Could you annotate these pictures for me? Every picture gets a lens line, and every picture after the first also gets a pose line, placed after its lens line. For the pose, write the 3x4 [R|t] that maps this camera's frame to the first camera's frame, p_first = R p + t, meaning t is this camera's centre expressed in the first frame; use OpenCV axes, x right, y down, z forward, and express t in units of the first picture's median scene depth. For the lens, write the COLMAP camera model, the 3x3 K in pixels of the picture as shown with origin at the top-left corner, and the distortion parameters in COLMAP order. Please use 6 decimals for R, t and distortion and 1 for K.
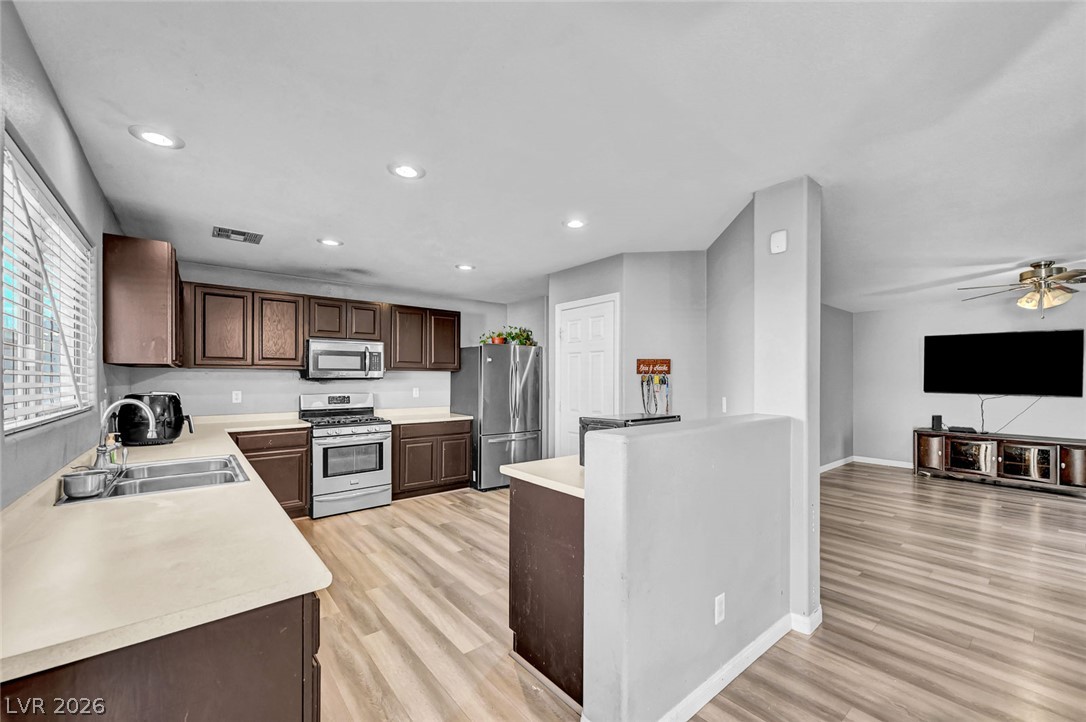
lens RADIAL K [[436.1, 0, 544.4], [0, 436.1, 378.5], [0, 0, 1]] dist [-0.000551, 0.000063]
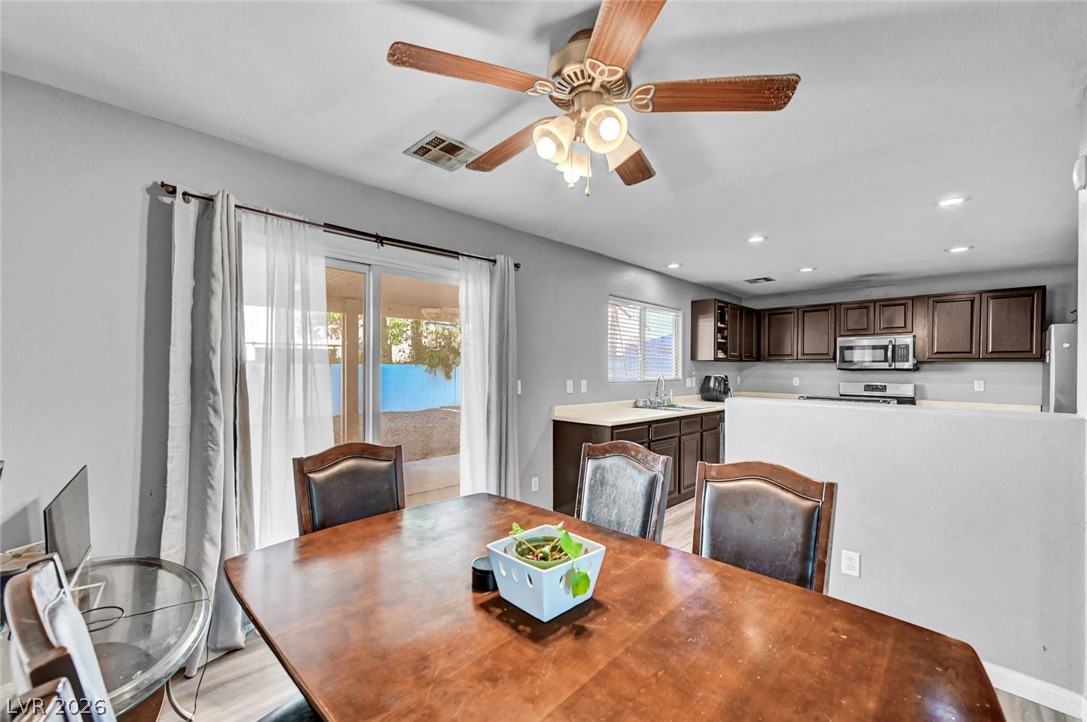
lens RADIAL K [[434.3, 0, 546.0], [0, 434.3, 369.7], [0, 0, 1]] dist [-0.000064, 0.000109]
pose [[0.097893, 0.003991, -0.995189, 0.608041], [-0.010369, 0.999942, 0.002990, 0.006882], [0.995143, 0.010027, 0.097929, 0.035302]]
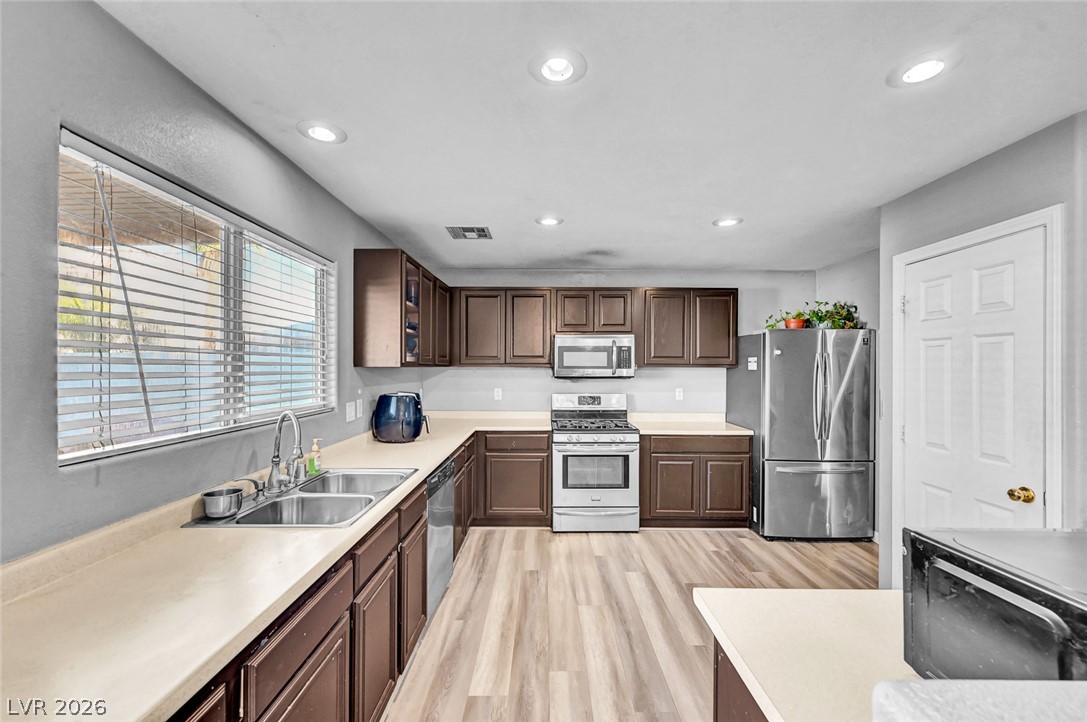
lens RADIAL K [[442.9, 0, 542.8], [0, 442.9, 364.9], [0, 0, 1]] dist [-0.000139, -0.000102]
pose [[0.771761, 0.000064, -0.635913, 0.038481], [-0.003597, 0.999984, -0.004265, -0.020989], [0.635902, 0.005579, 0.771749, 0.246090]]
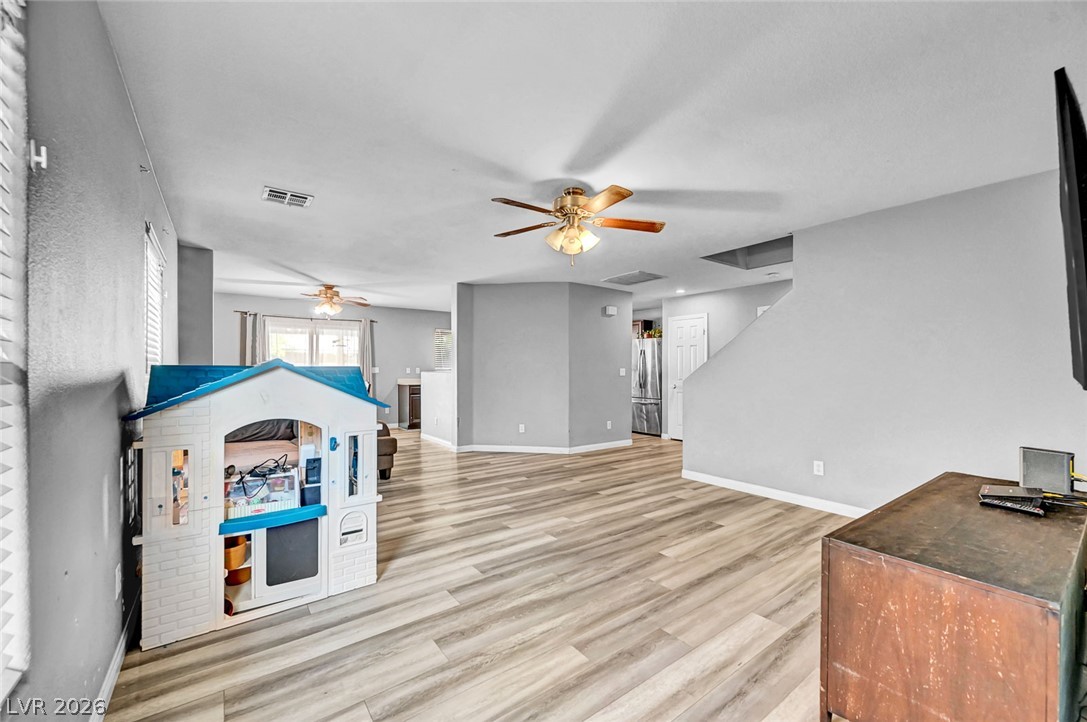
lens RADIAL K [[431.4, 0, 540.6], [0, 431.4, 366.9], [0, 0, 1]] dist [-0.000923, -0.000003]
pose [[-0.045990, -0.005723, -0.998925, 1.631866], [-0.008670, 0.999948, -0.005330, 0.039566], [0.998904, 0.008415, -0.046037, 0.840970]]
